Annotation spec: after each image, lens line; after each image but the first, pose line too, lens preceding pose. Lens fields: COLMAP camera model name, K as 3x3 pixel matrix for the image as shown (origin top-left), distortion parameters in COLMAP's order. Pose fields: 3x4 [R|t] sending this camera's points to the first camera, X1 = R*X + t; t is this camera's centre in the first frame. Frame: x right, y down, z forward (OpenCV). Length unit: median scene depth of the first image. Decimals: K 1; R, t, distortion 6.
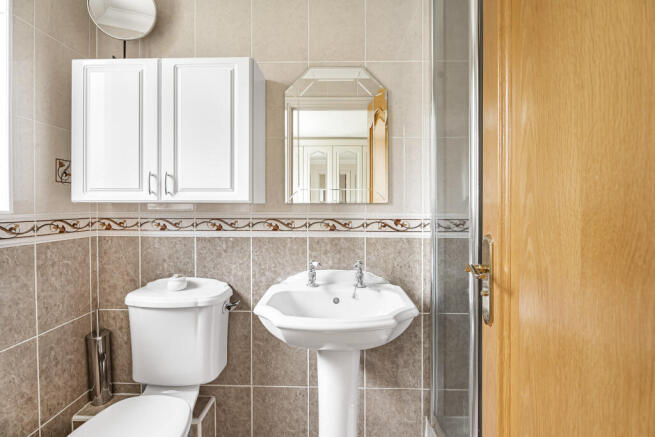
lens RADIAL K [[319.1, 0, 329.3], [0, 319.1, 205.5], [0, 0, 1]] dist [-0.002186, -0.000514]
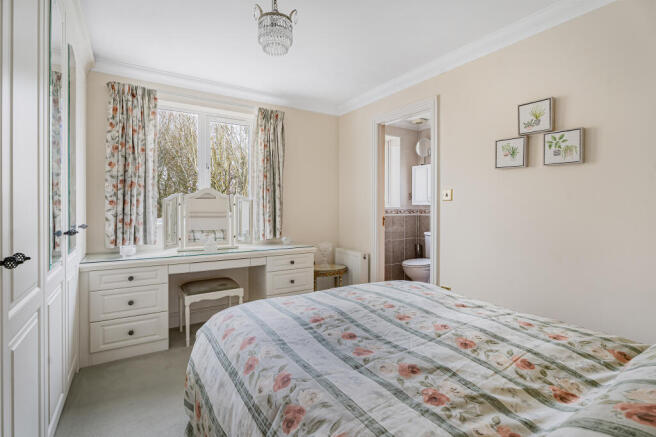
lens RADIAL K [[319.6, 0, 329.8], [0, 319.6, 205.5], [0, 0, 1]] dist [-0.002186, -0.000514]
pose [[0.547226, 0.004156, -0.836974, 1.697453], [-0.006017, 0.999981, 0.001031, -0.001296], [0.836963, 0.004472, 0.547241, -1.748156]]
